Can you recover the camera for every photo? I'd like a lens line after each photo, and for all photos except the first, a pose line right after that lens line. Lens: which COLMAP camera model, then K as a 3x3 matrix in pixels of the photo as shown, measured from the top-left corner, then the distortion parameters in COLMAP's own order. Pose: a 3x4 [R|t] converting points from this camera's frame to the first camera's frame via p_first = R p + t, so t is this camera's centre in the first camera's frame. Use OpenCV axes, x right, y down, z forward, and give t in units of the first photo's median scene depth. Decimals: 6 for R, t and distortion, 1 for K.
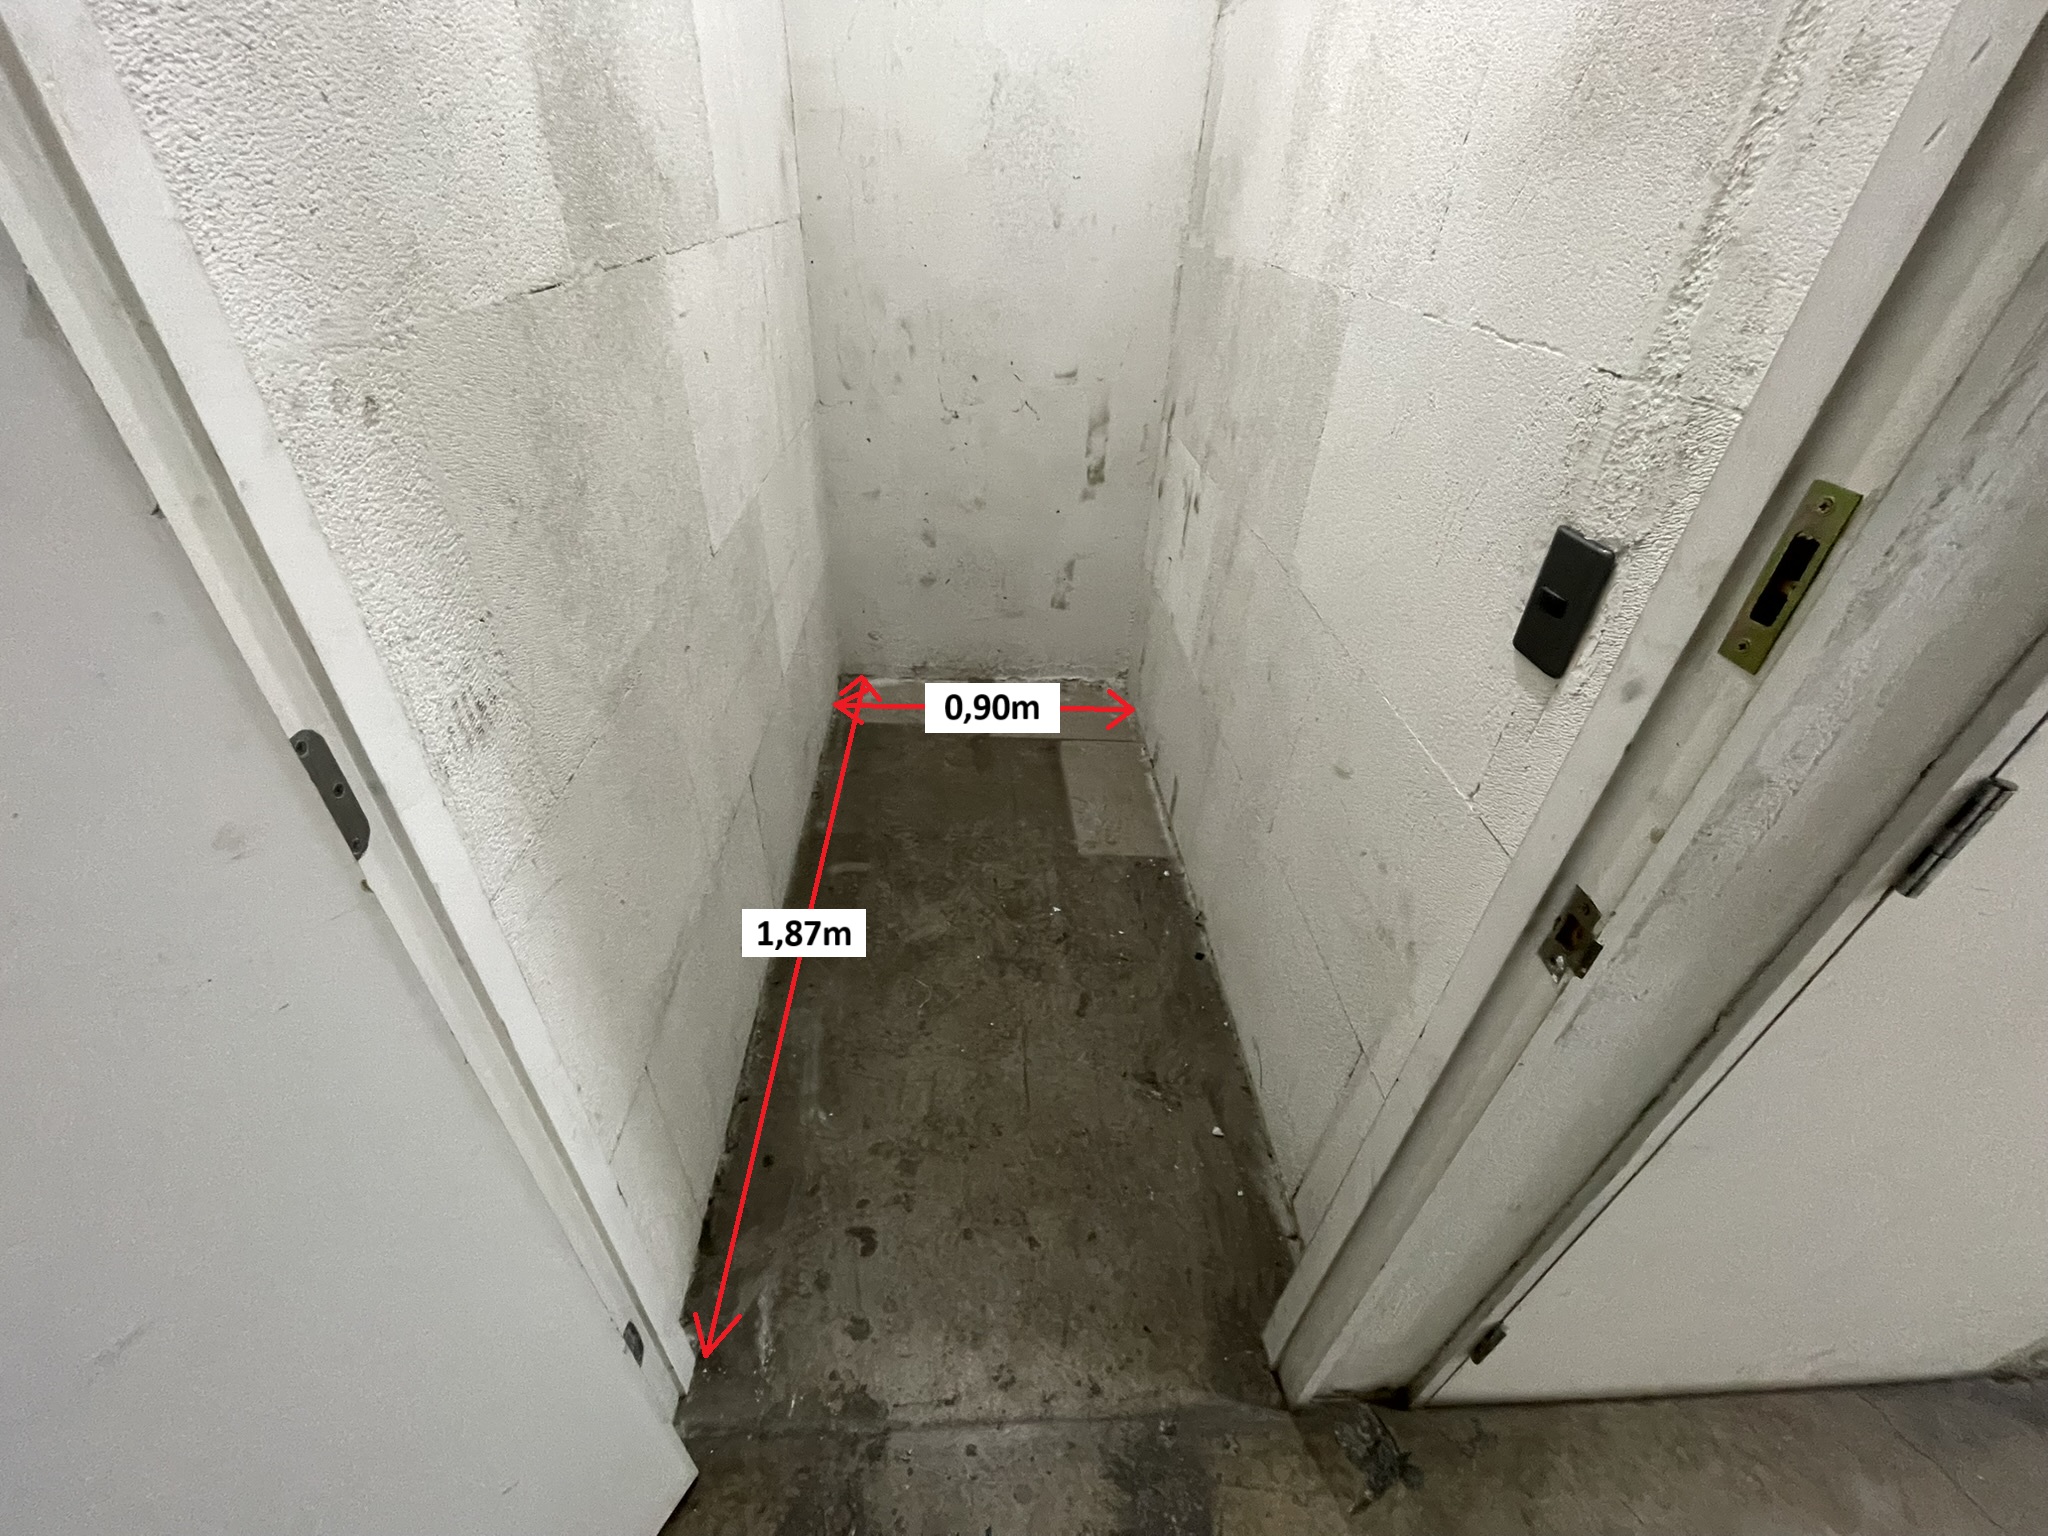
lens RADIAL K [[829.8, 0, 1020.2], [0, 829.8, 765.7], [0, 0, 1]] dist [0.000417, -0.002448]
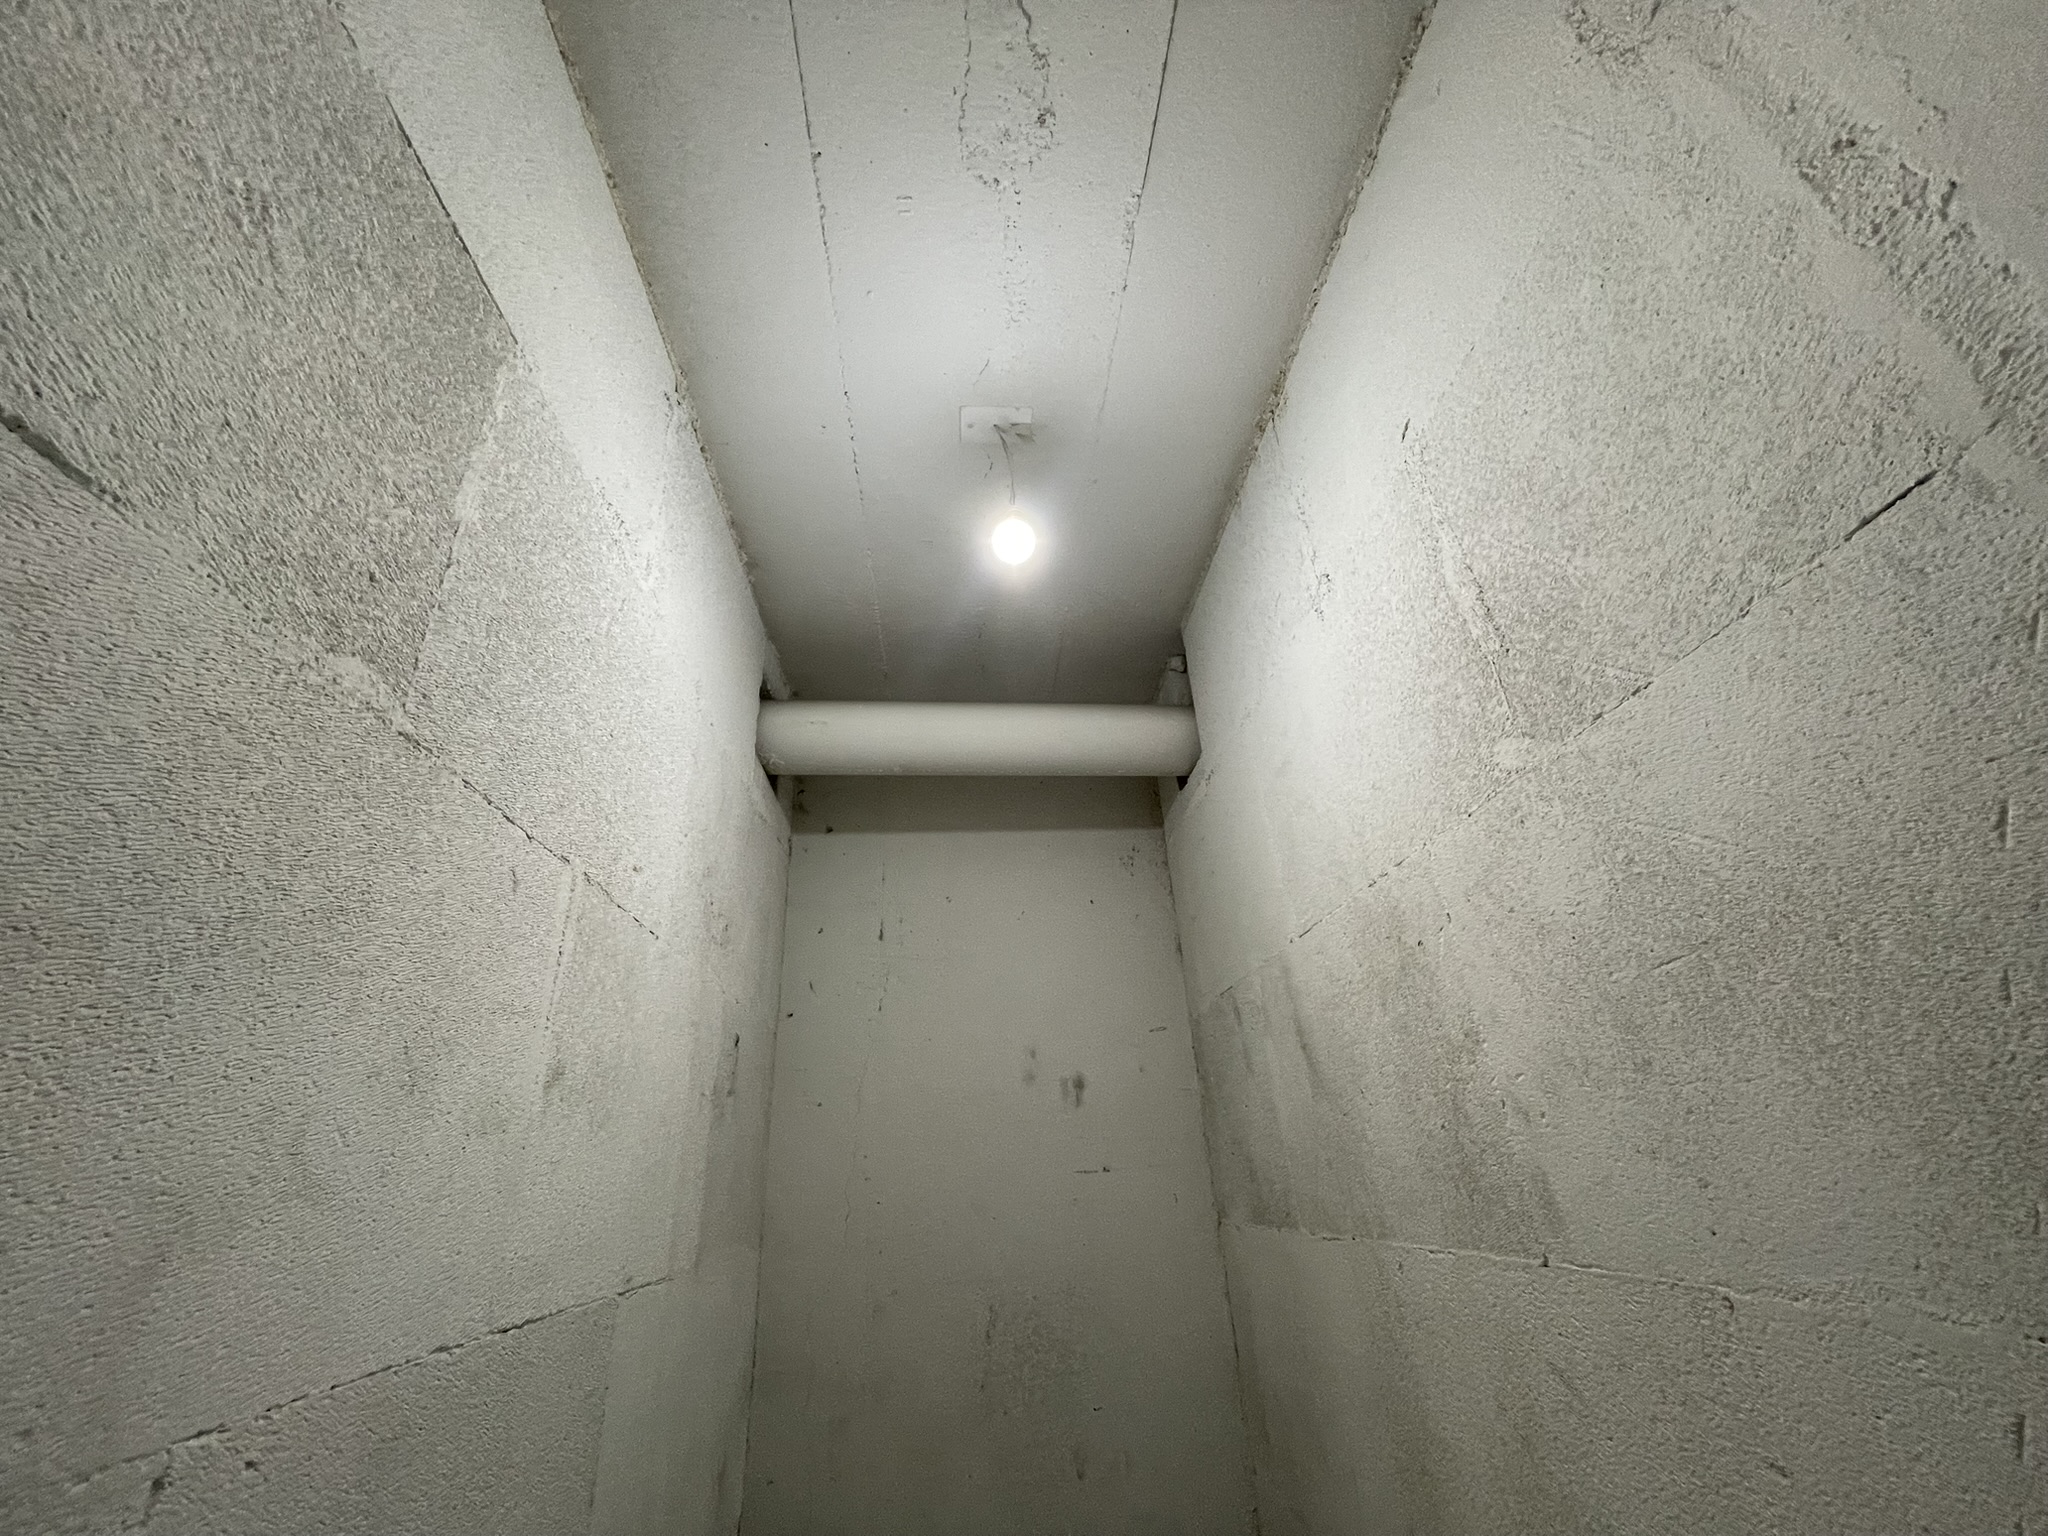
lens RADIAL K [[829.8, 0, 1020.2], [0, 829.8, 765.7], [0, 0, 1]] dist [0.000417, -0.002448]
pose [[0.994627, -0.086142, 0.057414, 0.001326], [0.091121, 0.465293, -0.880454, -0.419028], [0.049130, 0.880955, 0.470642, 0.092790]]
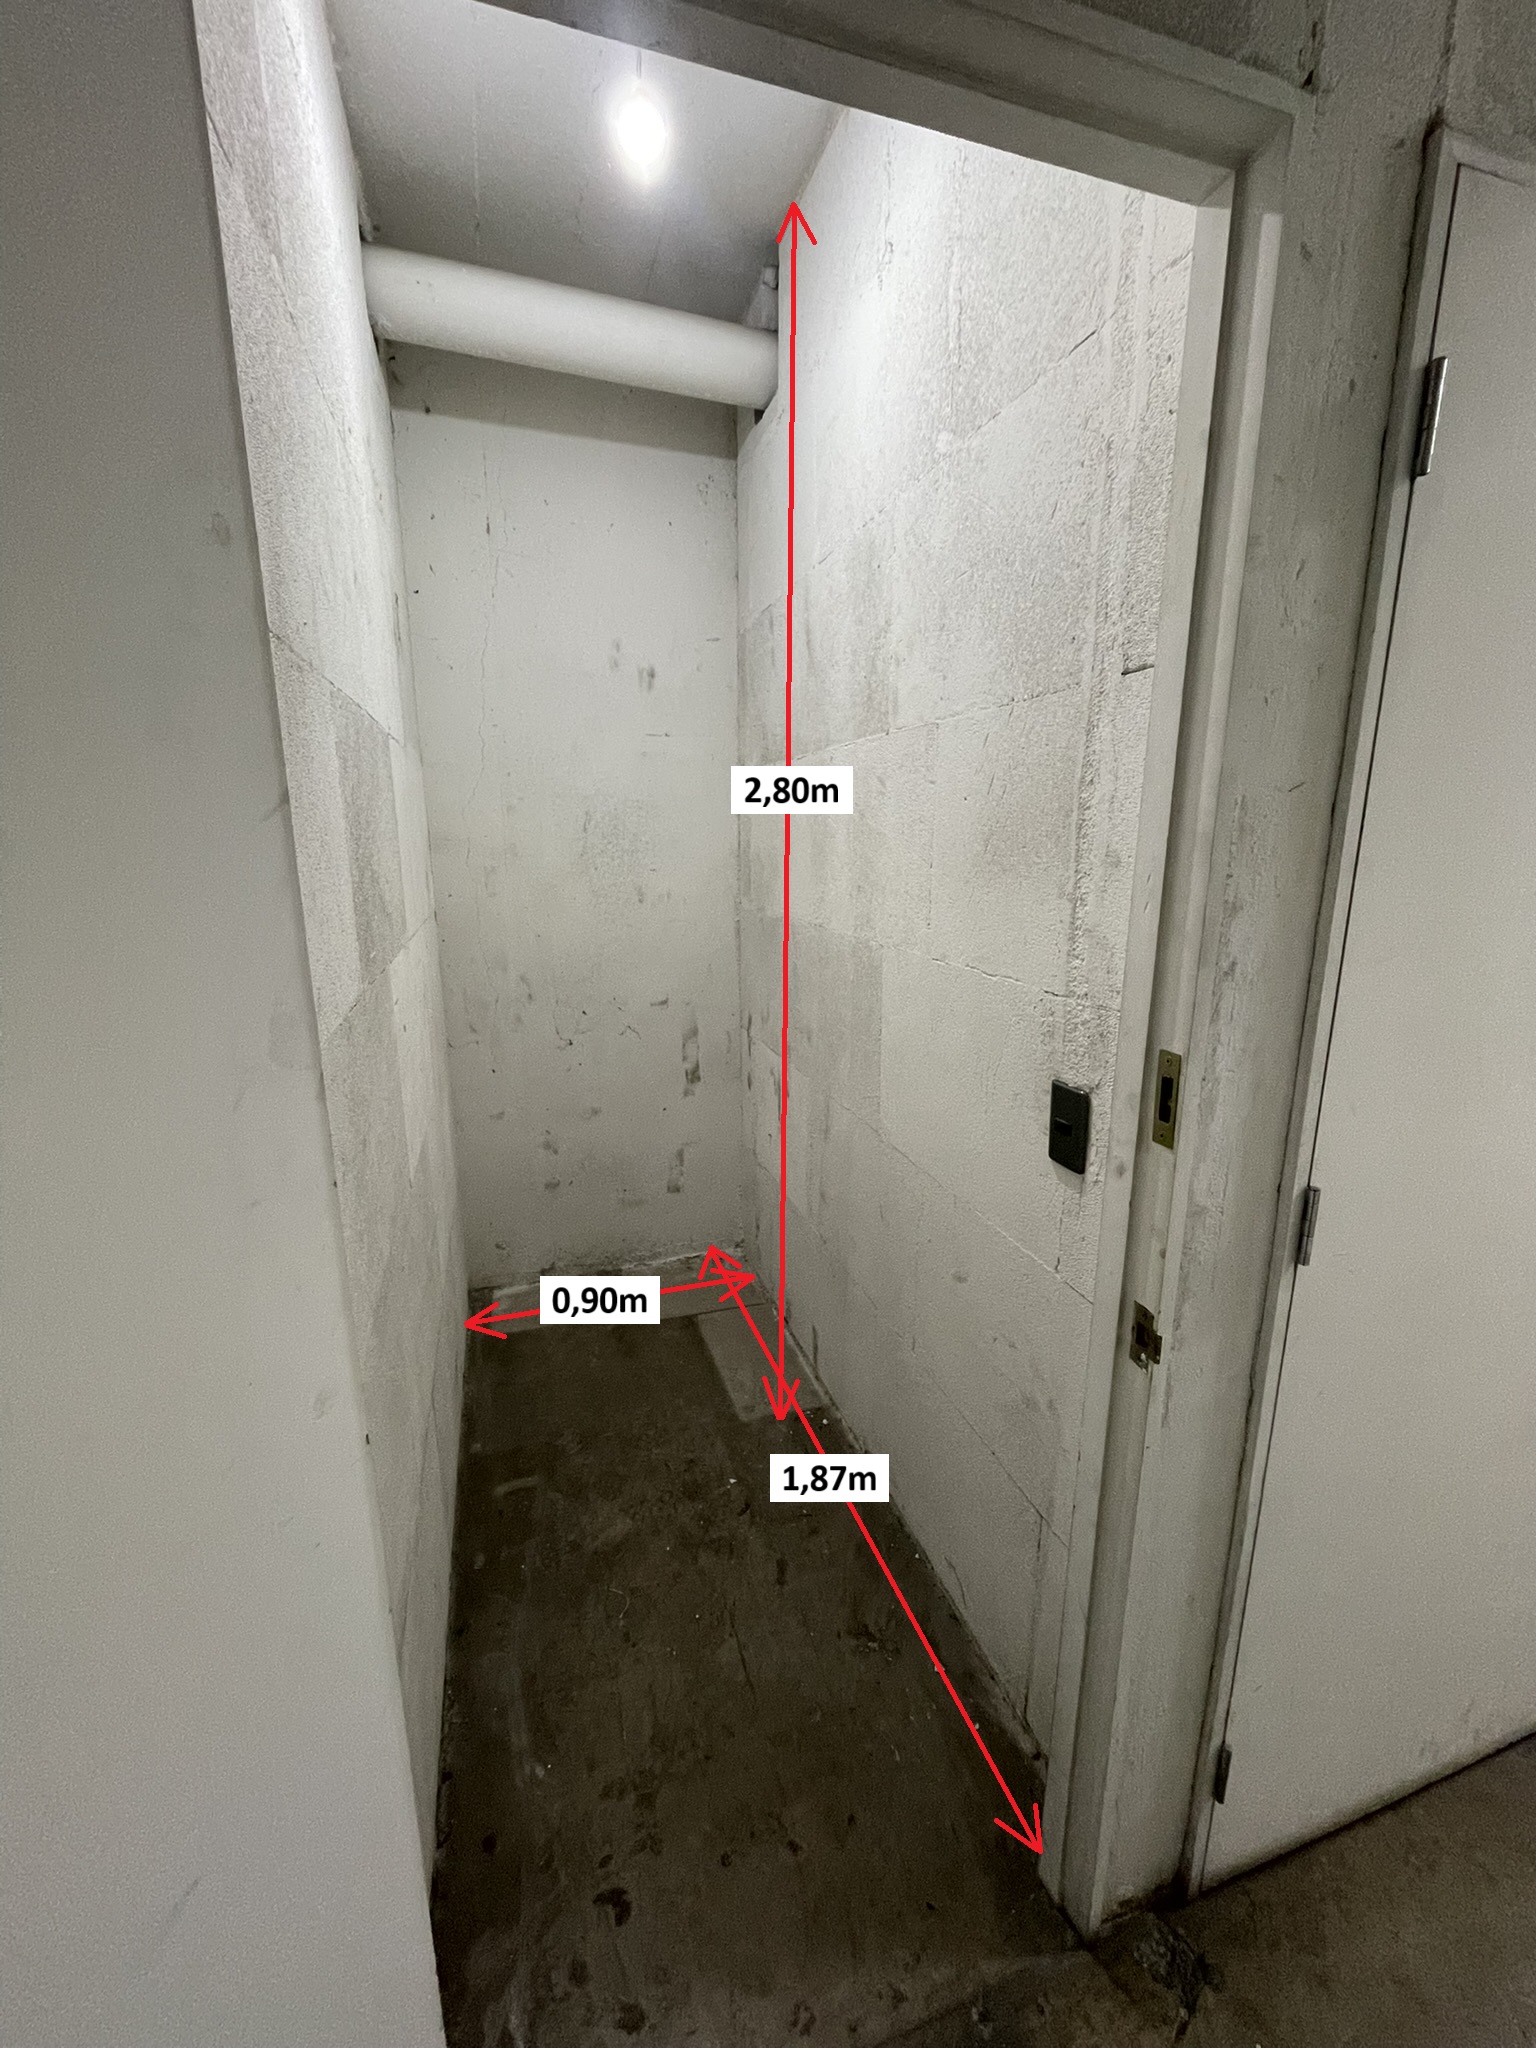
lens RADIAL K [[831.8, 0, 770.5], [0, 831.8, 1020.3], [0, 0, 1]] dist [-0.000461, -0.000179]
pose [[0.965755, -0.103363, 0.237978, -0.130634], [0.186492, 0.914228, -0.359732, 0.043148], [-0.180383, 0.391794, 0.902197, -0.210273]]
